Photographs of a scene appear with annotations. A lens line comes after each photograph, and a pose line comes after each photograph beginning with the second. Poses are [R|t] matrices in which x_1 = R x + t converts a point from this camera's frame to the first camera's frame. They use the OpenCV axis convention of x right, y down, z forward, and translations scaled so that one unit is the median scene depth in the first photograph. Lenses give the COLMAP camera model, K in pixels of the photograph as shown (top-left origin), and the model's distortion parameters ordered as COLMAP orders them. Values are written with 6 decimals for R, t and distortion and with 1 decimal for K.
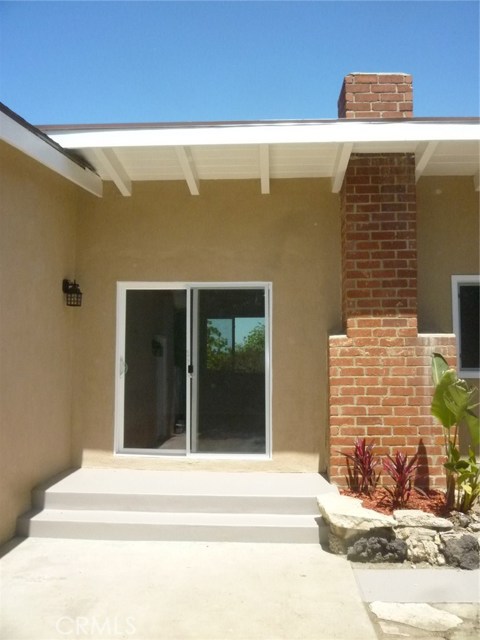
lens RADIAL K [[566.1, 0, 238.2], [0, 566.1, 321.2], [0, 0, 1]] dist [-0.038040, 0.014904]
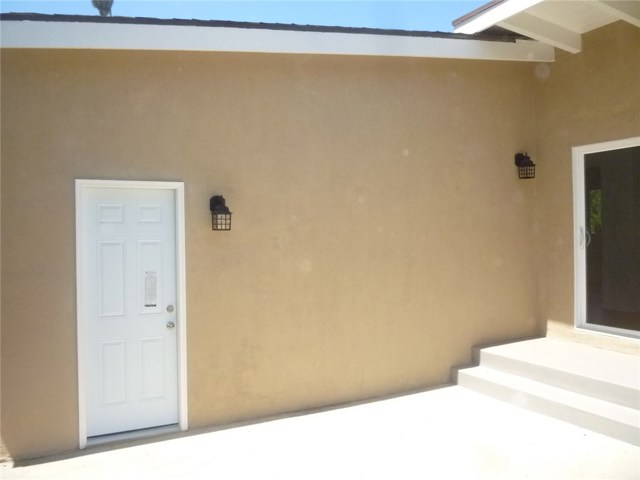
lens RADIAL K [[566.1, 0, 320.7], [0, 566.1, 237.7], [0, 0, 1]] dist [-0.038040, 0.014904]
pose [[0.498835, -0.005297, -0.866681, 0.433310], [0.078657, 0.996131, 0.039185, 0.011370], [0.863120, -0.087717, 0.497322, 0.176770]]
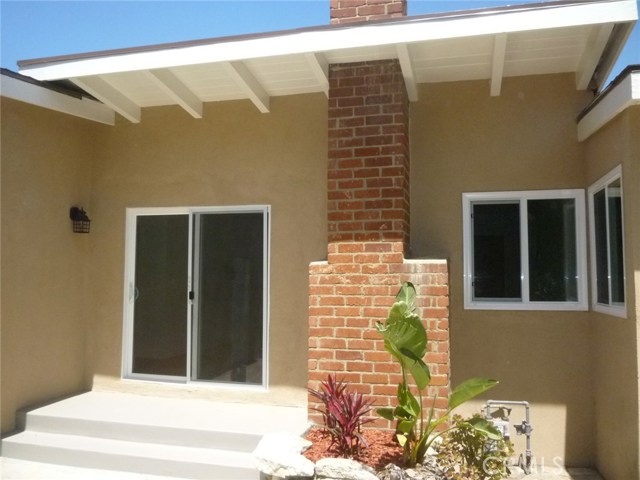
lens RADIAL K [[566.1, 0, 321.0], [0, 566.1, 237.8], [0, 0, 1]] dist [-0.038040, 0.014904]
pose [[0.979347, -0.010476, -0.201913, 0.367710], [0.009437, 0.999937, -0.006104, -0.008082], [0.201964, 0.004072, 0.979384, 0.093038]]
